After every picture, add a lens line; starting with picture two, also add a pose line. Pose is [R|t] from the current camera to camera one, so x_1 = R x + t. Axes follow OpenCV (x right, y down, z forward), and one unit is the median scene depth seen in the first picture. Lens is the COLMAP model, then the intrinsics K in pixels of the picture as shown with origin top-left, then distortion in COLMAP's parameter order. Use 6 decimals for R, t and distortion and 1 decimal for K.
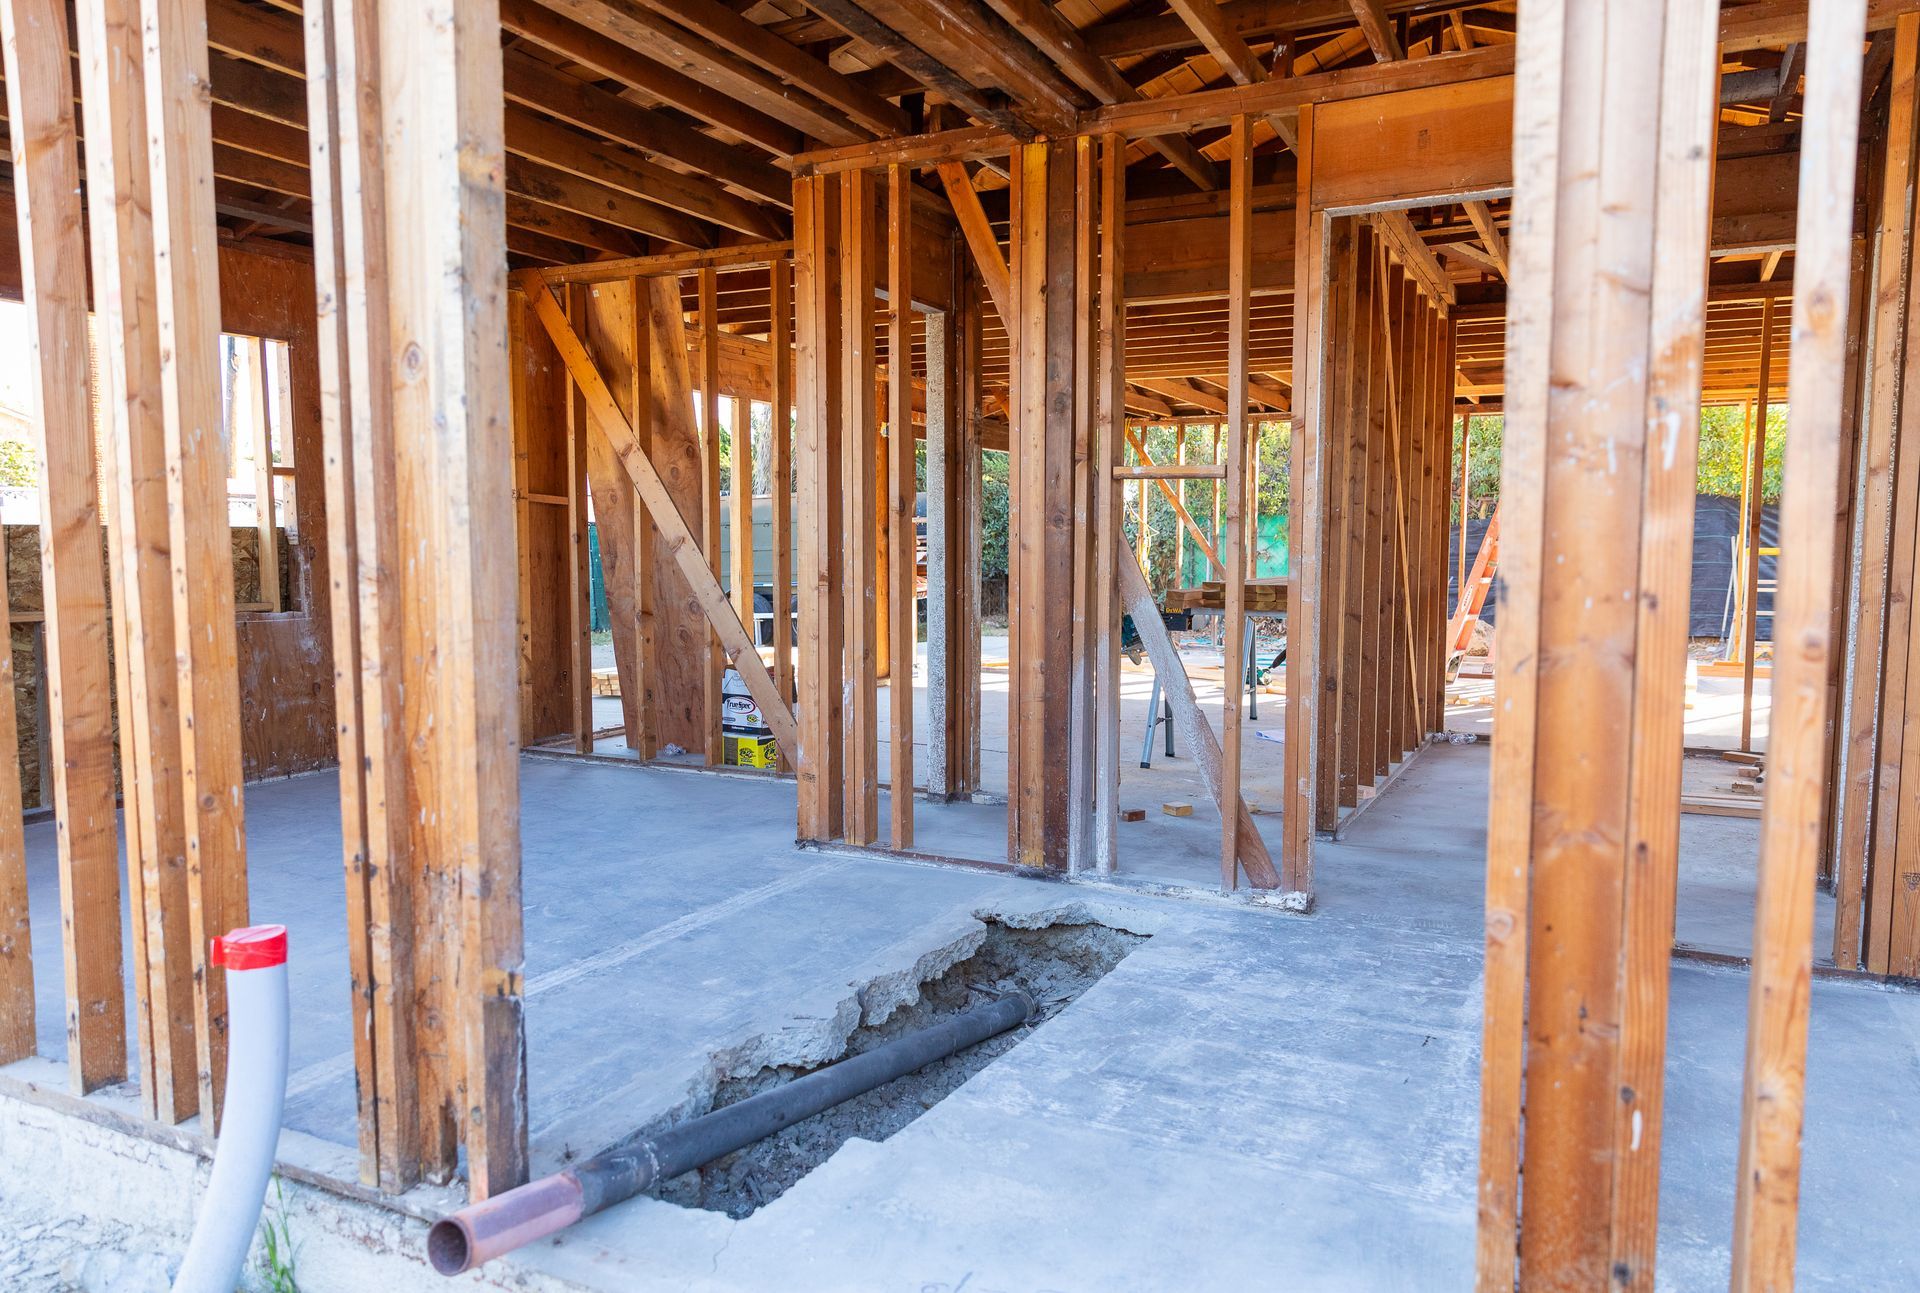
lens RADIAL K [[1314.1, 0, 960.0], [0, 1314.1, 646.5], [0, 0, 1]] dist [0.010270, 0.001370]
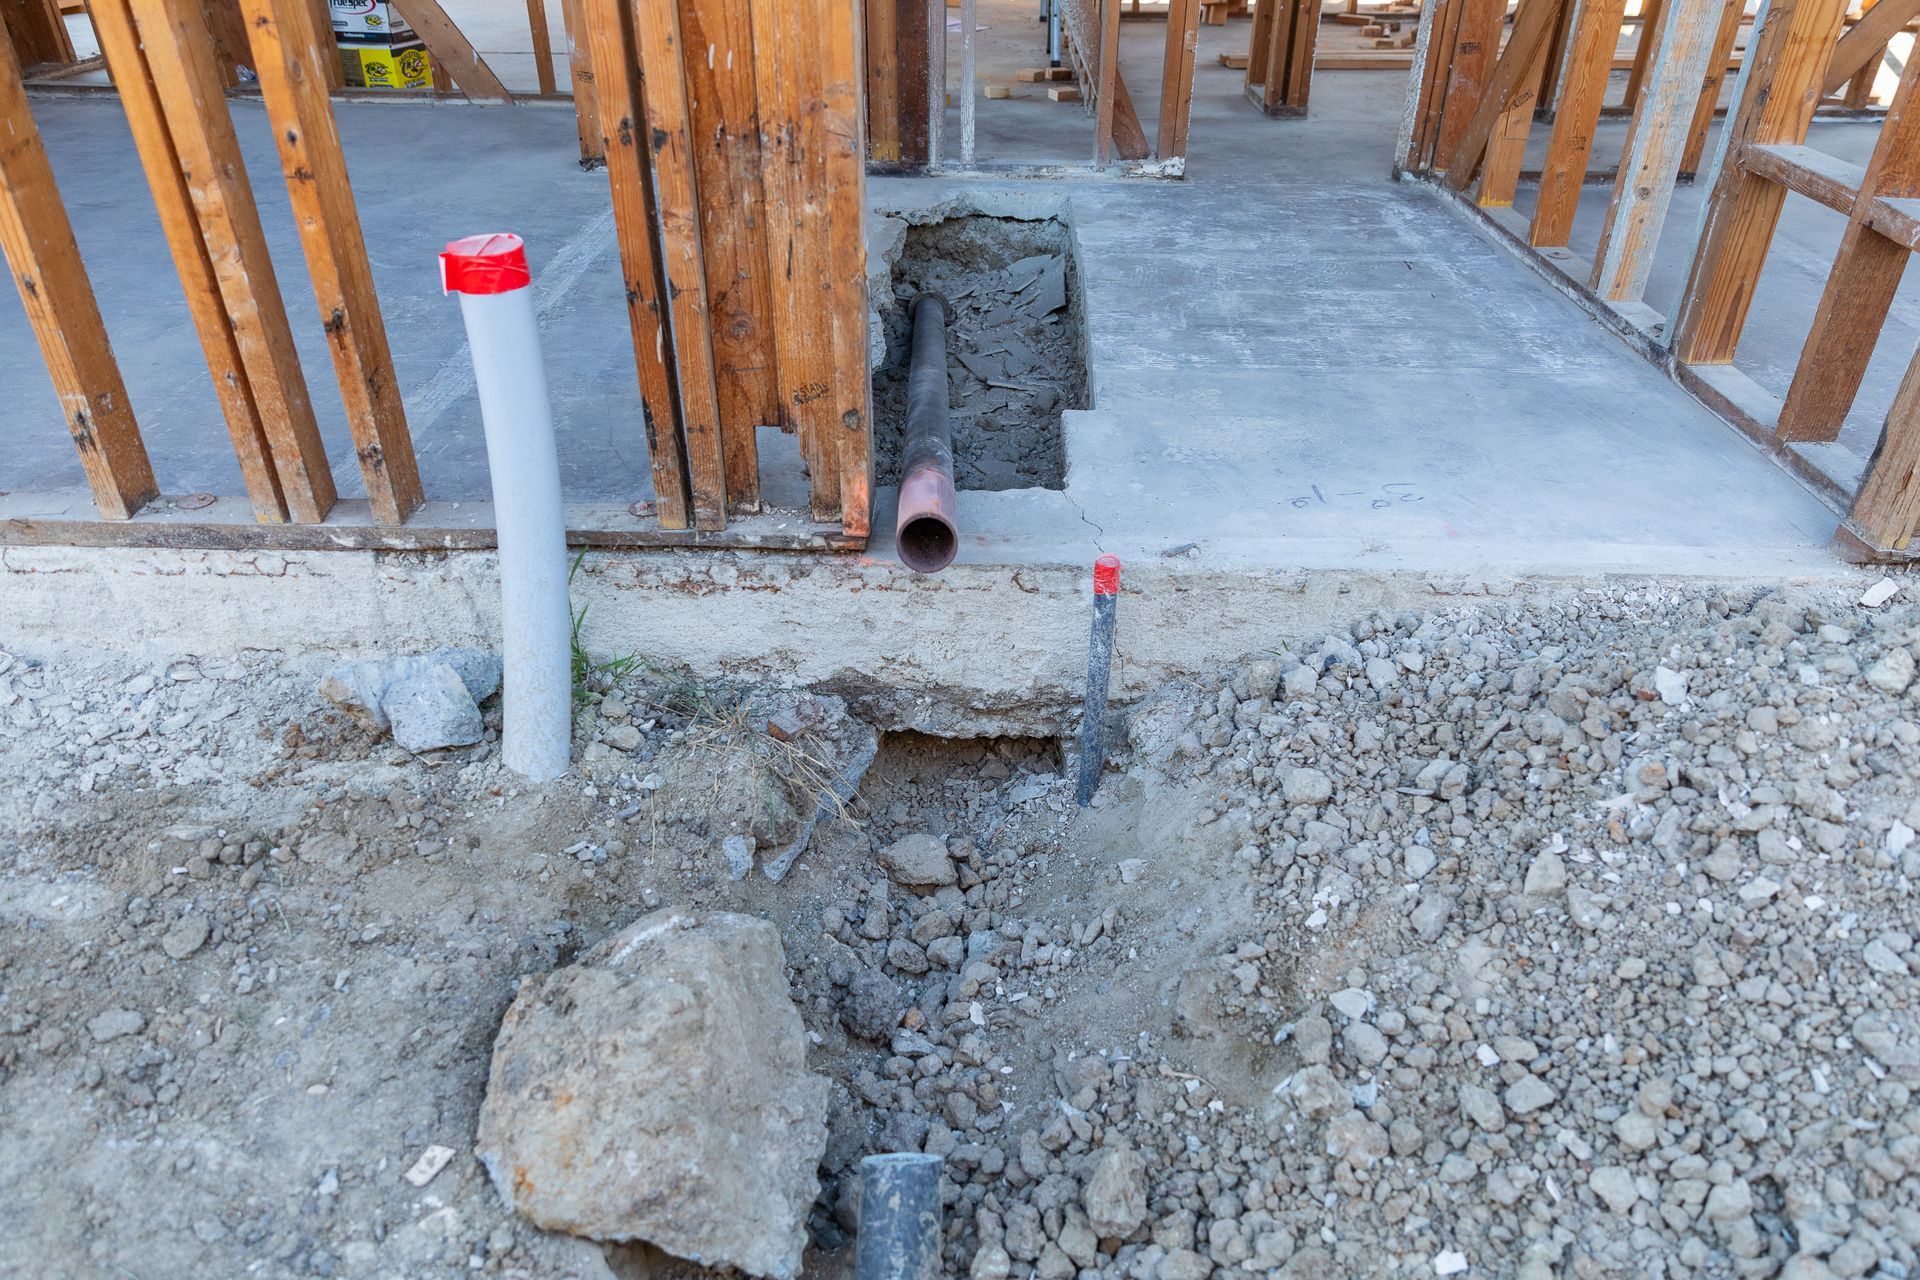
lens RADIAL K [[1322.9, 0, 968.6], [0, 1322.9, 648.5], [0, 0, 1]] dist [0.018123, -0.003007]
pose [[0.906206, -0.219940, 0.361134, -0.522345], [0.028647, 0.884045, 0.466523, 0.065109], [-0.421866, -0.412420, 0.807427, 0.153961]]
